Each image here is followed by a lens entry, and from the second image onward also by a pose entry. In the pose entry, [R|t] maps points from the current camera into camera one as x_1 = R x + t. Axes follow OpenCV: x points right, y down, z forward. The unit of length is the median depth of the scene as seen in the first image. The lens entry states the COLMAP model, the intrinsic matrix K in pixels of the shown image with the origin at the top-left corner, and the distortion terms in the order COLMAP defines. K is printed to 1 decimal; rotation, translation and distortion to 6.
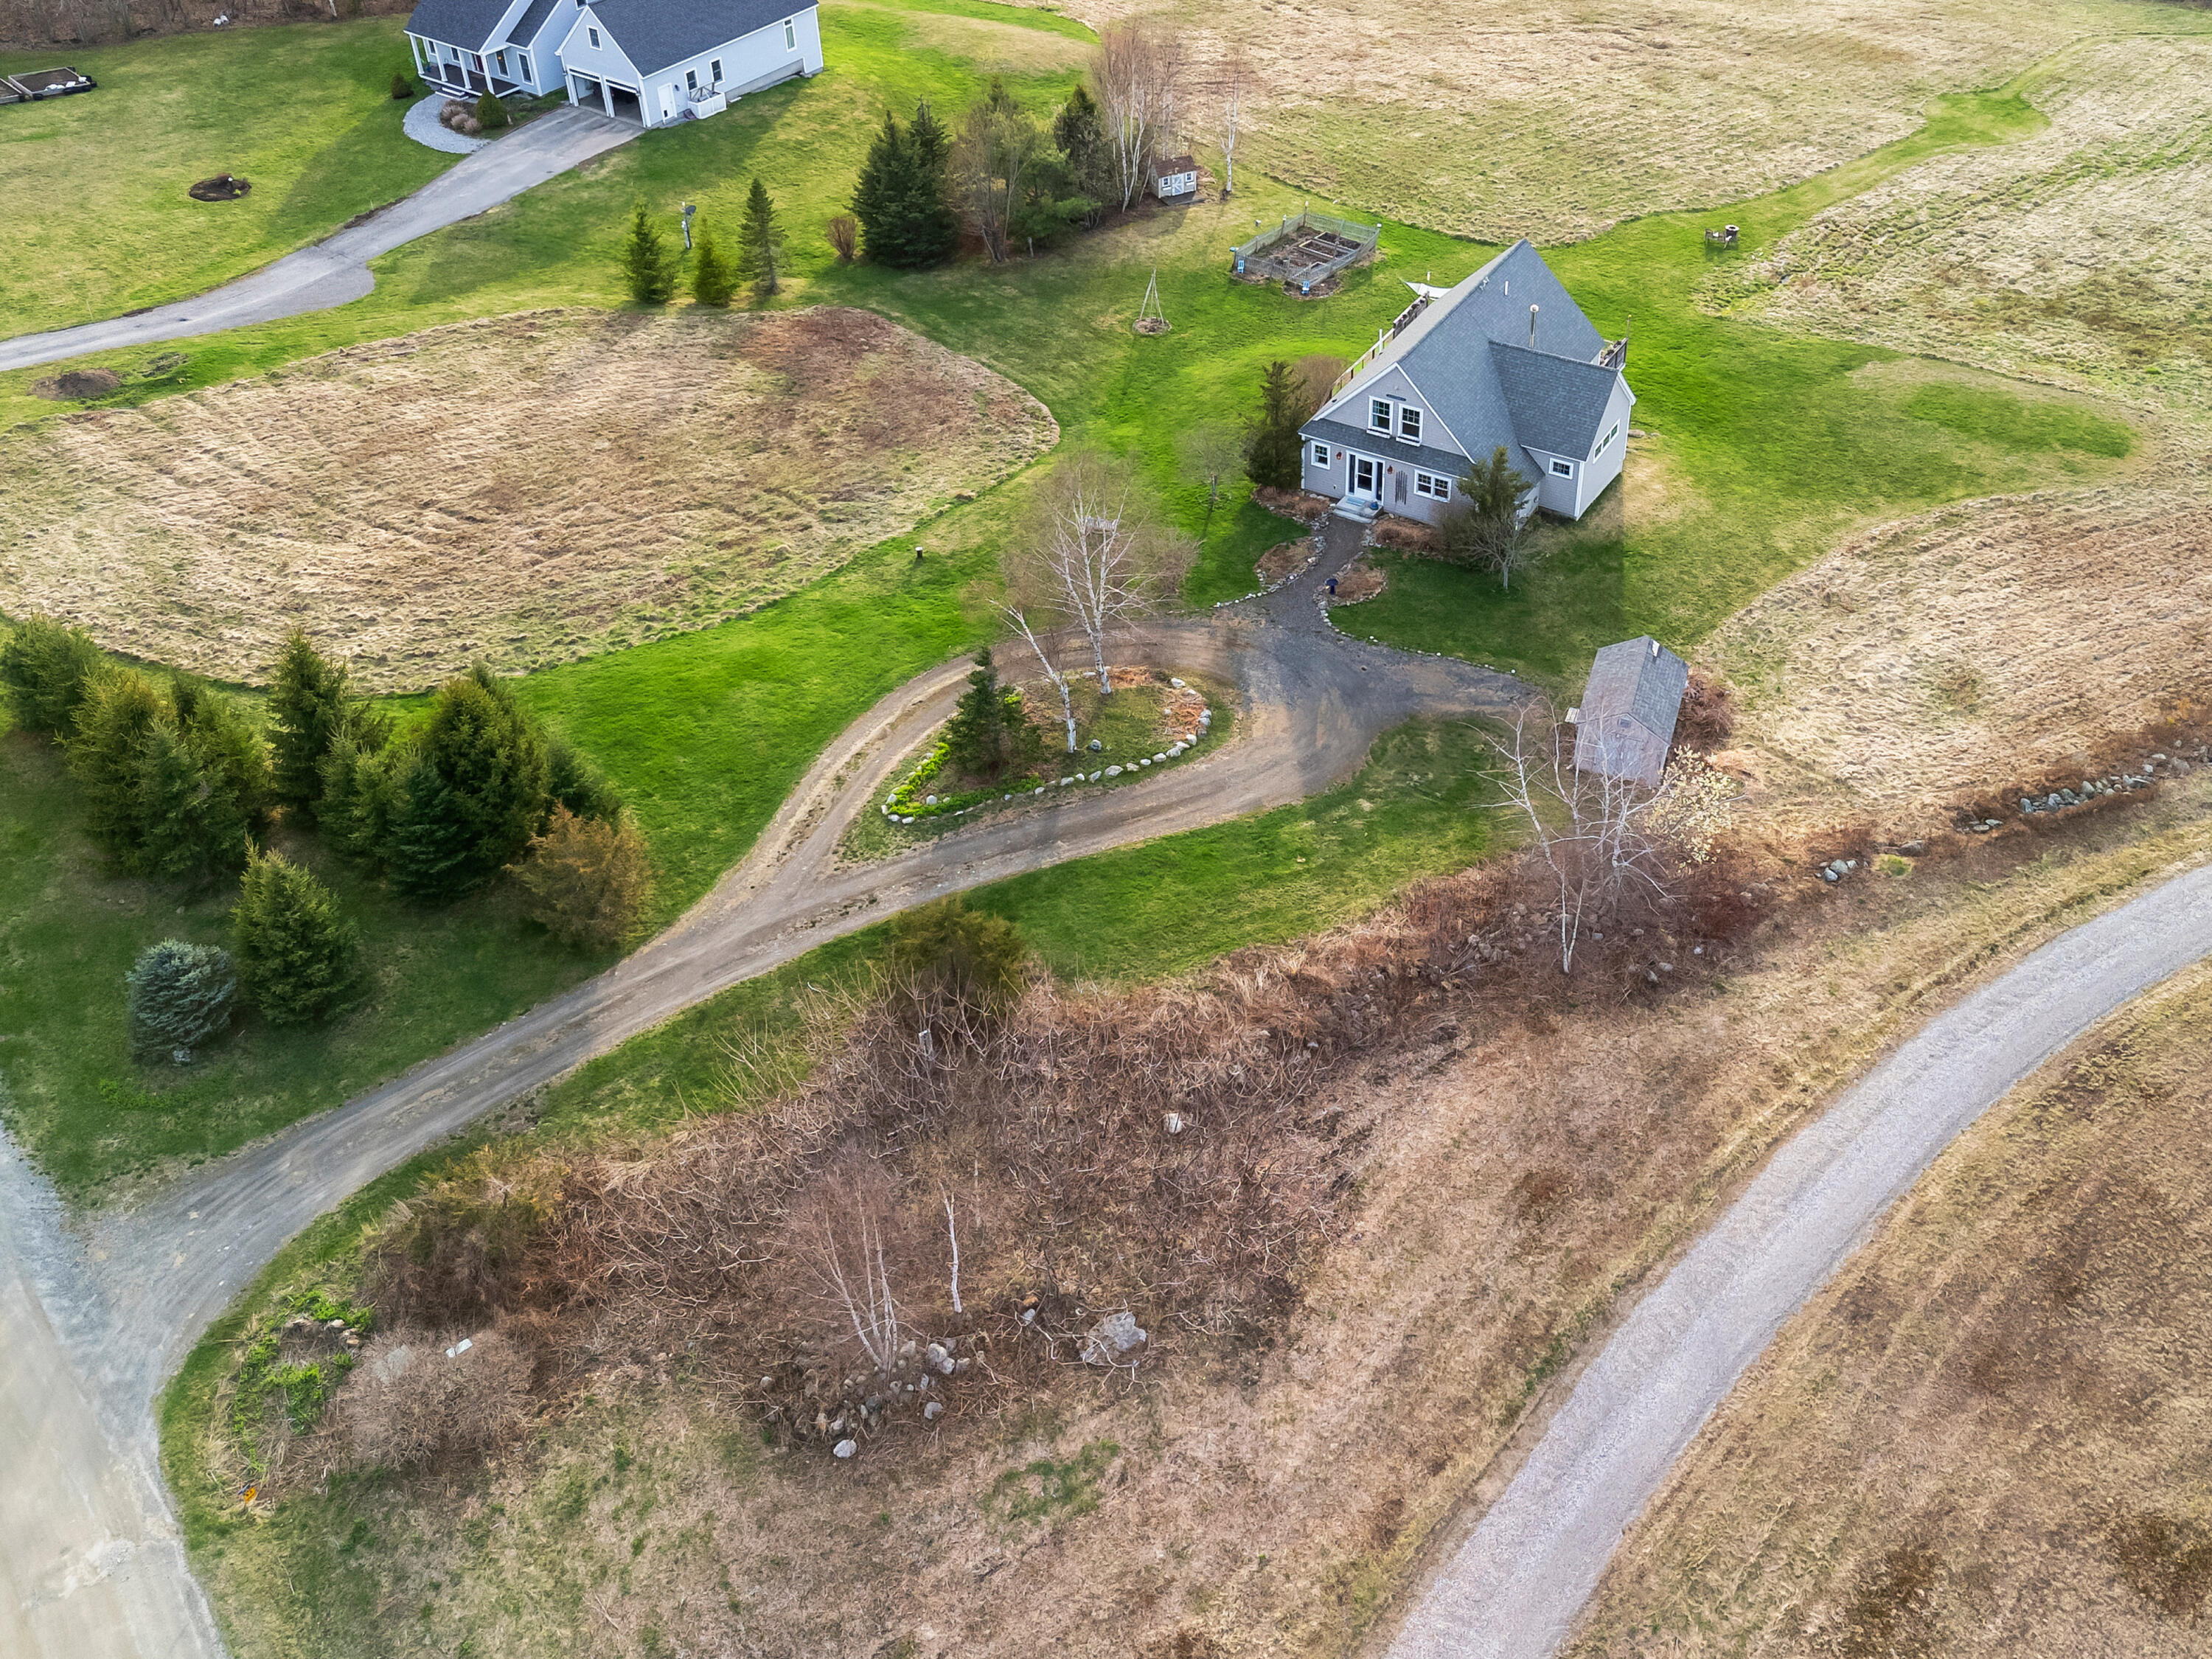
lens RADIAL K [[2046.1, 0, 1208.1], [0, 2046.1, 634.3], [0, 0, 1]] dist [0.064616, -0.043988]
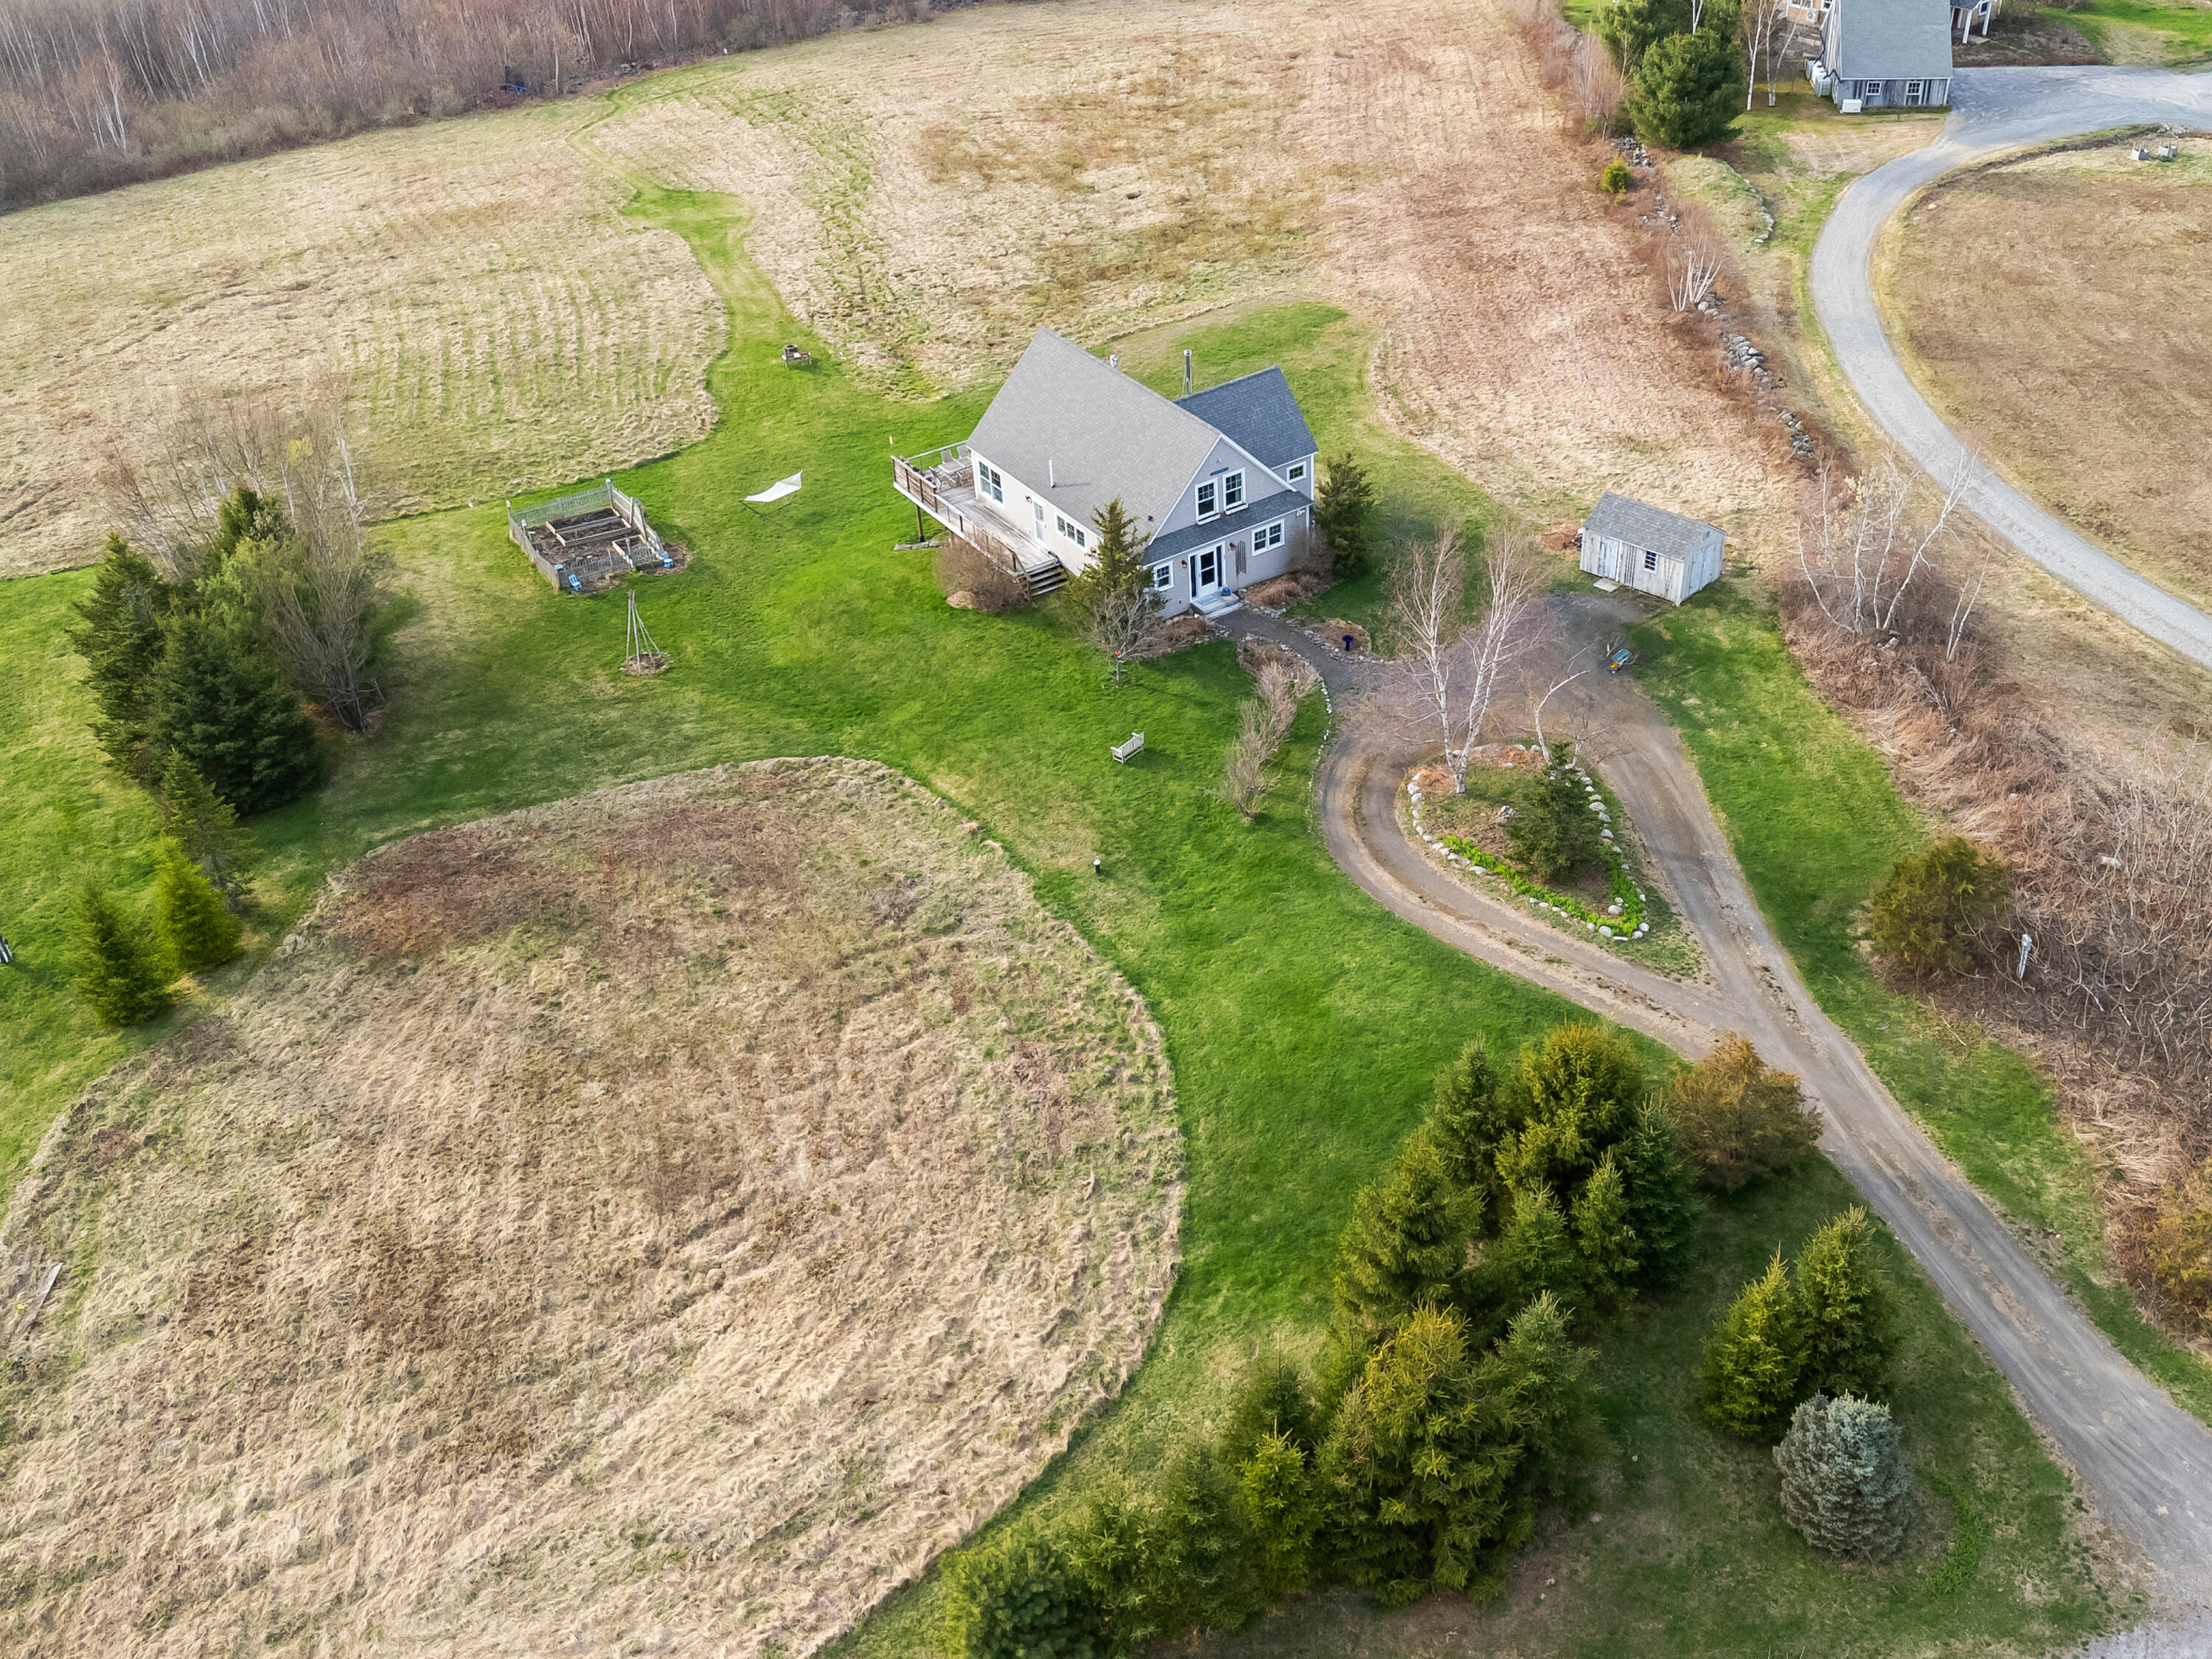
lens RADIAL K [[2222.8, 0, 1242.5], [0, 2222.8, 758.6], [0, 0, 1]] dist [0.068386, -0.039919]
pose [[0.386068, -0.507405, 0.770384, -0.783419], [0.551000, 0.796628, 0.248564, -0.263640], [-0.739832, 0.328519, 0.587132, 0.421269]]
